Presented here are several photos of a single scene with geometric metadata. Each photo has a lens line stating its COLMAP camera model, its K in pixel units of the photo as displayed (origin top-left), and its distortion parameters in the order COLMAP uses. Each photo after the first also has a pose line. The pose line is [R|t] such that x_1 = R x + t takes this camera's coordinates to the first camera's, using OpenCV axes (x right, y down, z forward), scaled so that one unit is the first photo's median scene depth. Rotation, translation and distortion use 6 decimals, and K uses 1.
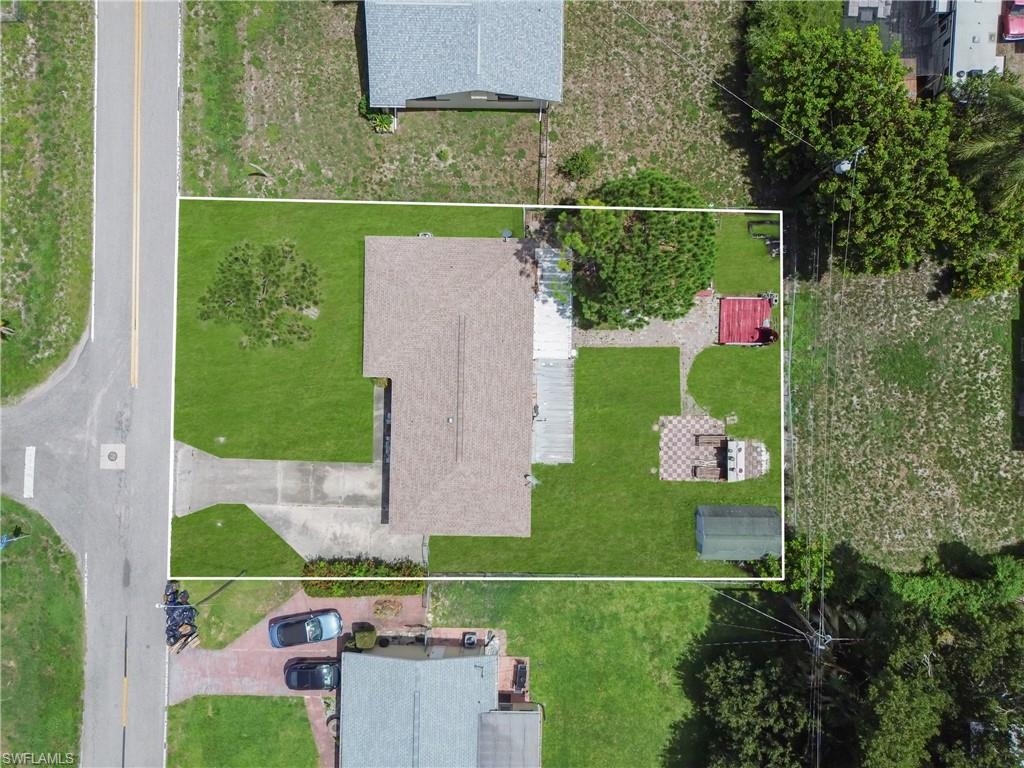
lens RADIAL K [[718.0, 0, 512.0], [0, 718.0, 384.0], [0, 0, 1]] dist [0.069518, -0.063098]
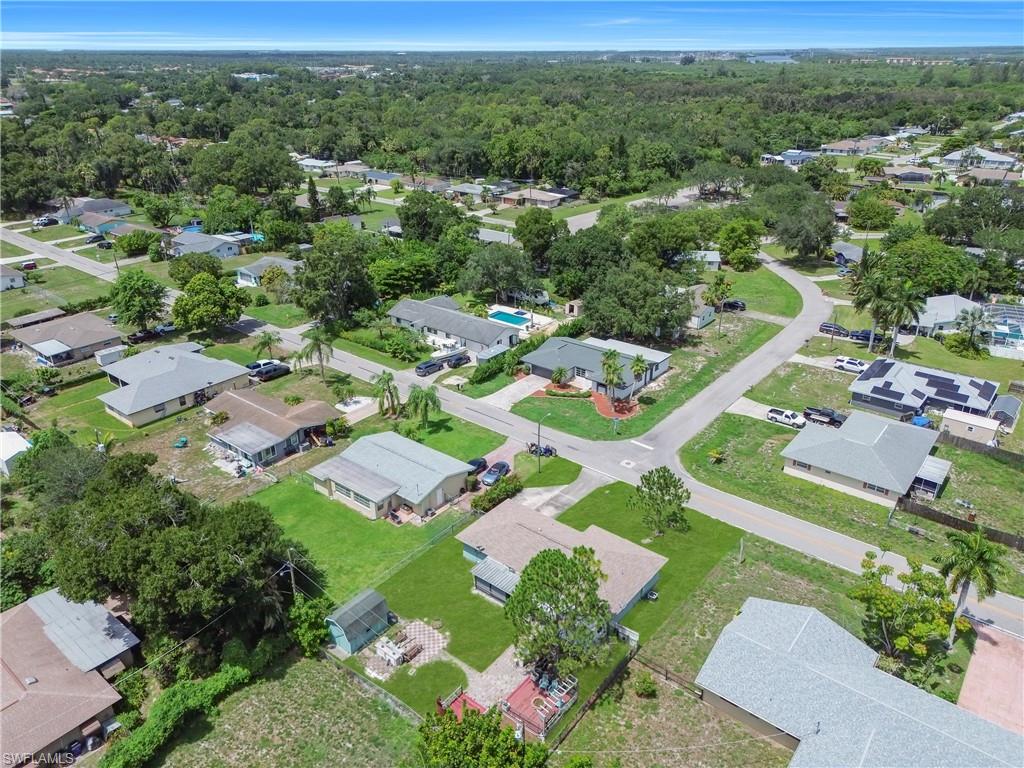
lens RADIAL K [[718.0, 0, 512.0], [0, 718.0, 384.0], [0, 0, 1]] dist [0.069518, -0.063098]
pose [[-0.615140, 0.346358, -0.708265, 0.921004], [-0.788150, -0.246751, 0.563855, -0.683476], [0.020531, 0.905069, 0.424769, -0.004442]]
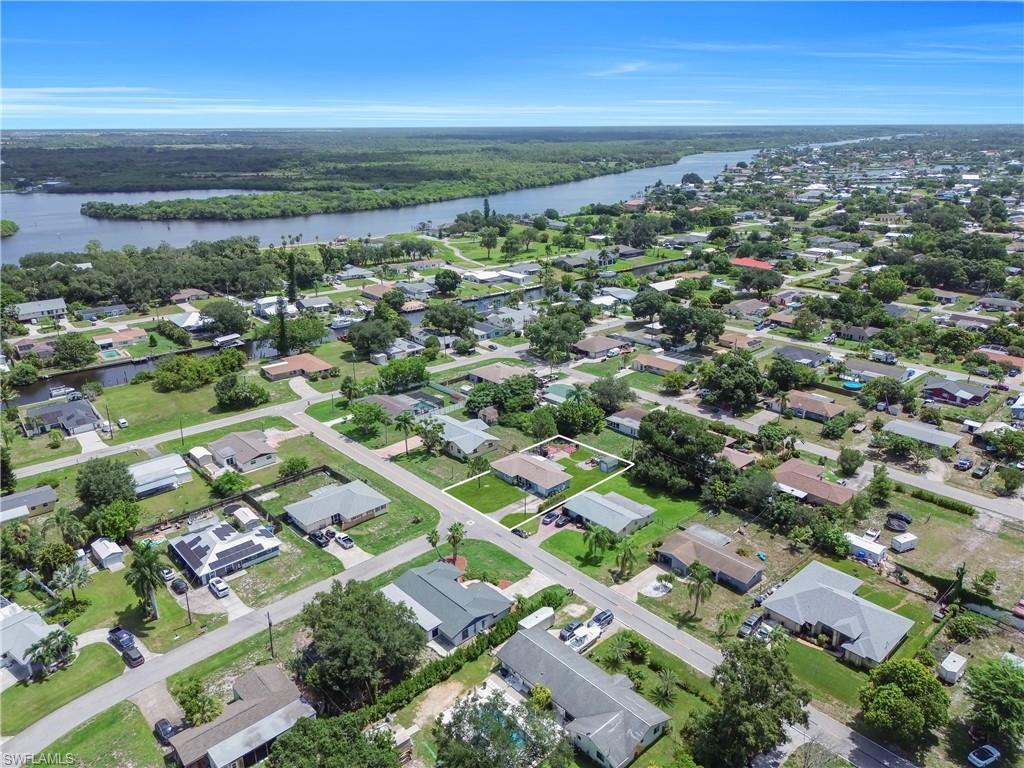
lens RADIAL K [[718.0, 0, 512.0], [0, 718.0, 384.0], [0, 0, 1]] dist [0.069518, -0.063098]
pose [[0.727077, -0.224565, 0.648791, -2.362163], [0.686491, 0.250772, -0.682527, 2.263313], [-0.009427, 0.941639, 0.336493, -0.655652]]
